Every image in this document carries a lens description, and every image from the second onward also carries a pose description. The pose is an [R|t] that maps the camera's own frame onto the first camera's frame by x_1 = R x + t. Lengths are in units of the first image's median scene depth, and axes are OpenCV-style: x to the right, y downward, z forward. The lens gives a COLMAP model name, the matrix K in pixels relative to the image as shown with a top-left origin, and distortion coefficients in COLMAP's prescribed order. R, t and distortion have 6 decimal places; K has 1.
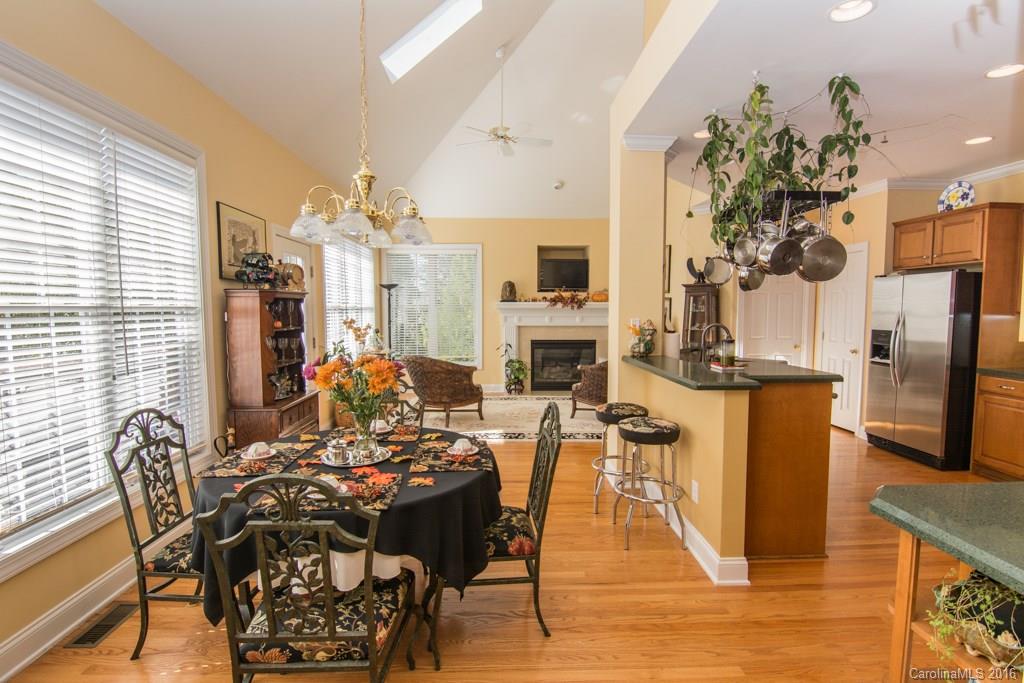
lens RADIAL K [[499.7, 0, 509.6], [0, 499.7, 343.3], [0, 0, 1]] dist [0.012296, -0.022714]
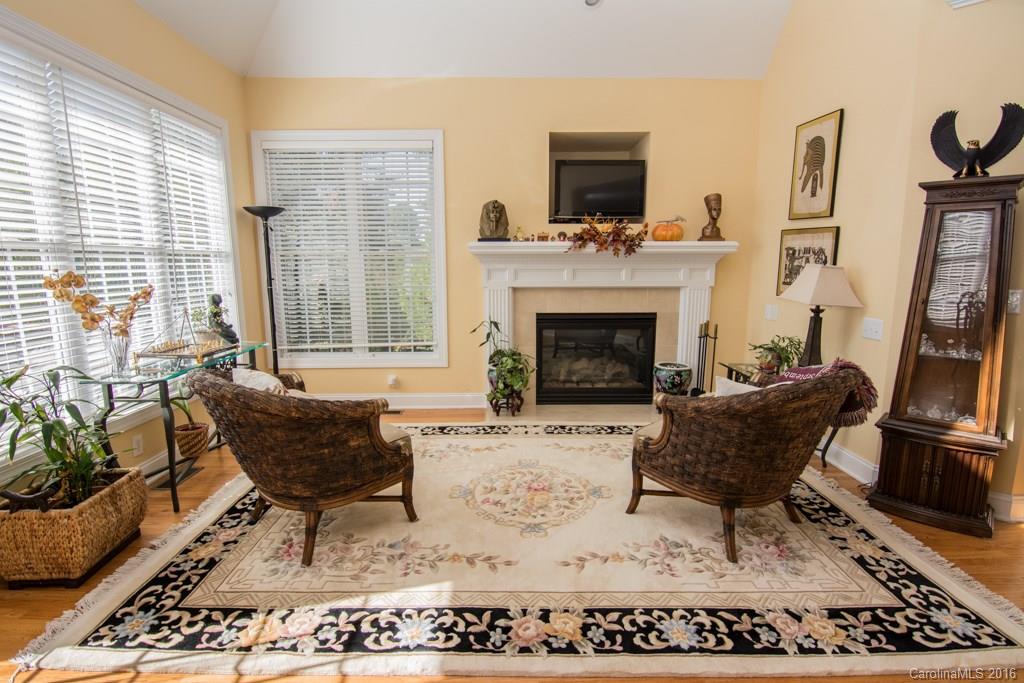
lens RADIAL K [[499.7, 0, 509.6], [0, 499.7, 343.3], [0, 0, 1]] dist [0.012296, -0.022714]
pose [[0.999805, 0.000693, -0.019723, 0.024889], [0.000972, 0.996442, 0.084274, -0.020599], [0.019711, -0.084277, 0.996247, 0.467493]]
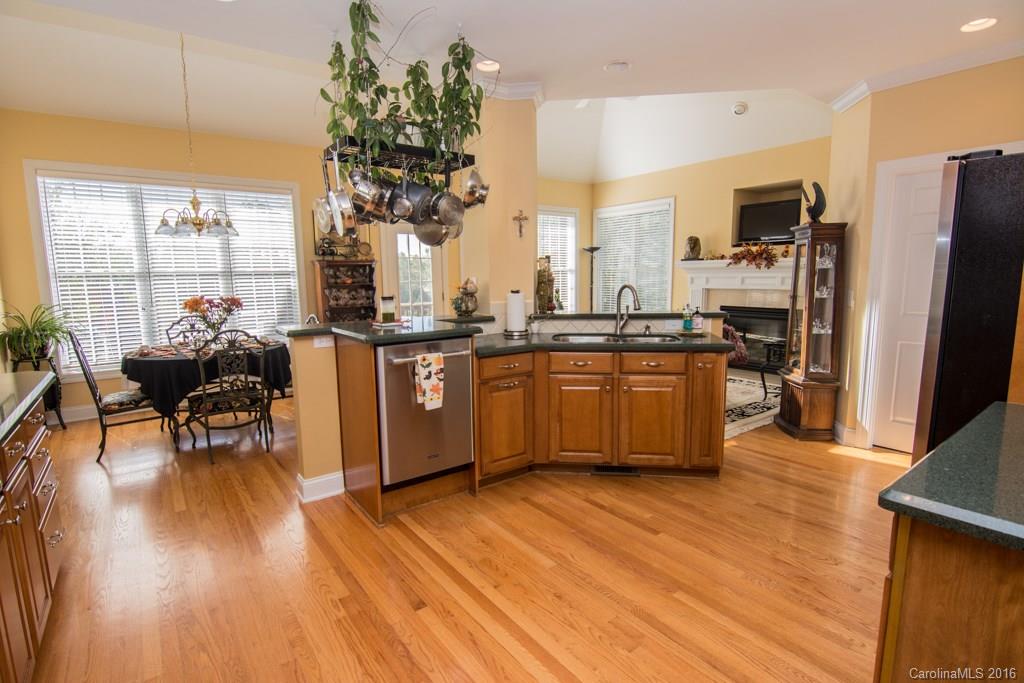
lens RADIAL K [[499.7, 0, 509.6], [0, 499.7, 343.3], [0, 0, 1]] dist [0.012296, -0.022714]
pose [[0.571699, 0.105875, -0.813604, 0.546612], [-0.046278, 0.994221, 0.096861, -0.009060], [0.819157, -0.017724, 0.573295, 0.234089]]
